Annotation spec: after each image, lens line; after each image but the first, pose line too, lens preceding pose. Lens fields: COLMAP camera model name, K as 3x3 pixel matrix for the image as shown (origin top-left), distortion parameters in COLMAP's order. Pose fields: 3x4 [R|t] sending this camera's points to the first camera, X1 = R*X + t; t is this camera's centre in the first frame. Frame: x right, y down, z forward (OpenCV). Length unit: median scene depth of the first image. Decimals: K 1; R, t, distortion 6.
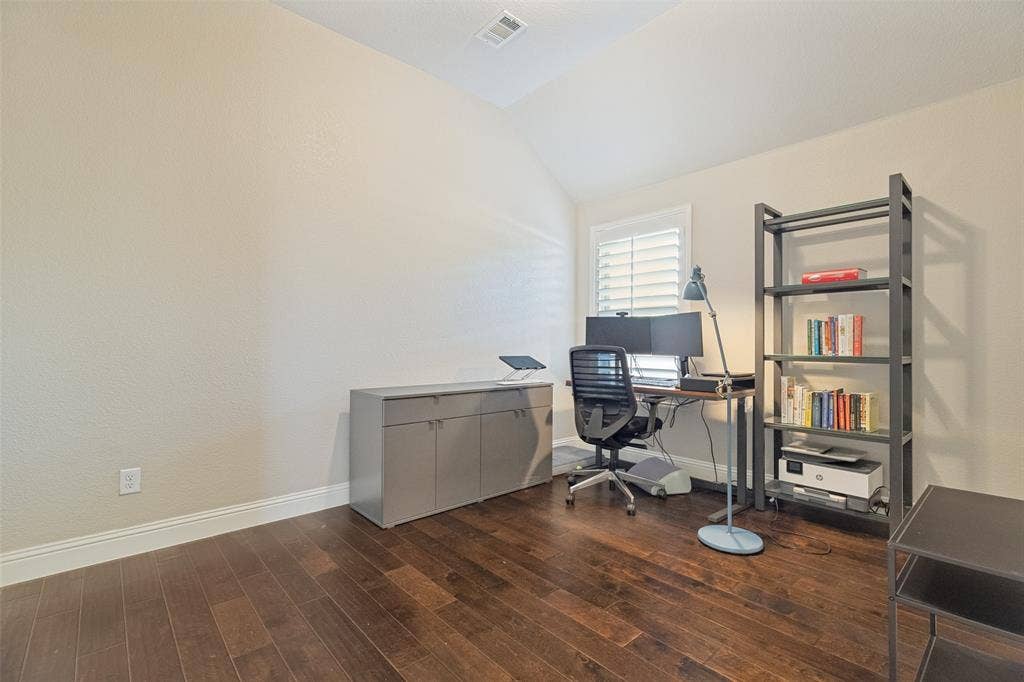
lens RADIAL K [[470.8, 0, 511.9], [0, 470.8, 342.0], [0, 0, 1]] dist [0.006121, -0.000990]
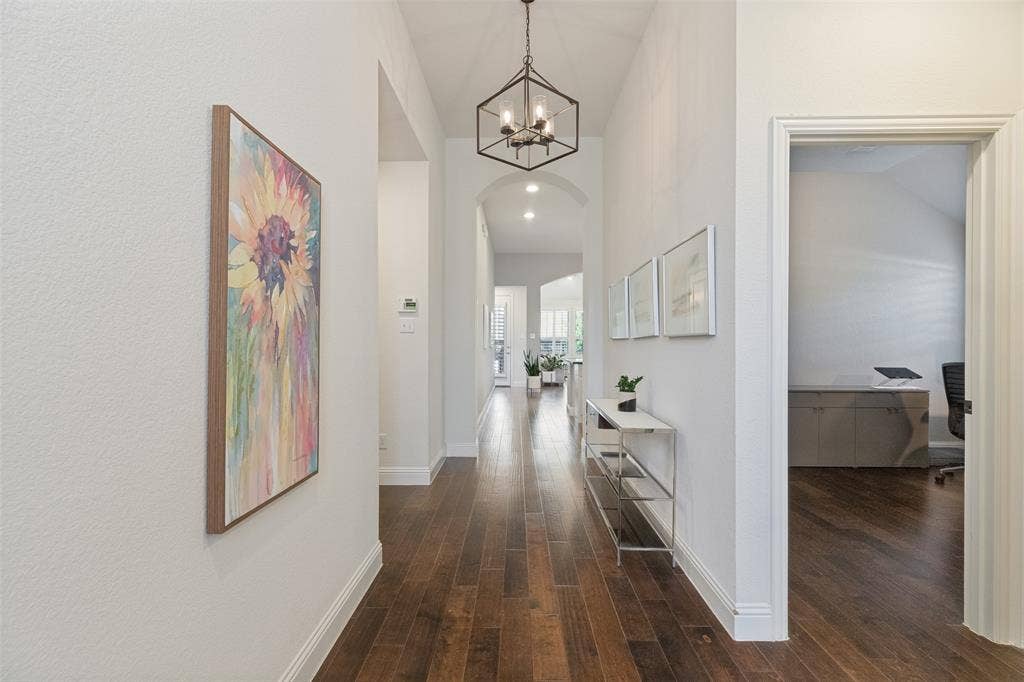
lens RADIAL K [[470.8, 0, 501.3], [0, 470.8, 343.9], [0, 0, 1]] dist [0.006121, -0.000990]
pose [[0.741176, -0.001538, -0.671309, 0.091869], [0.004450, 0.999987, 0.002621, -0.046629], [0.671296, -0.004930, 0.741173, -0.724363]]
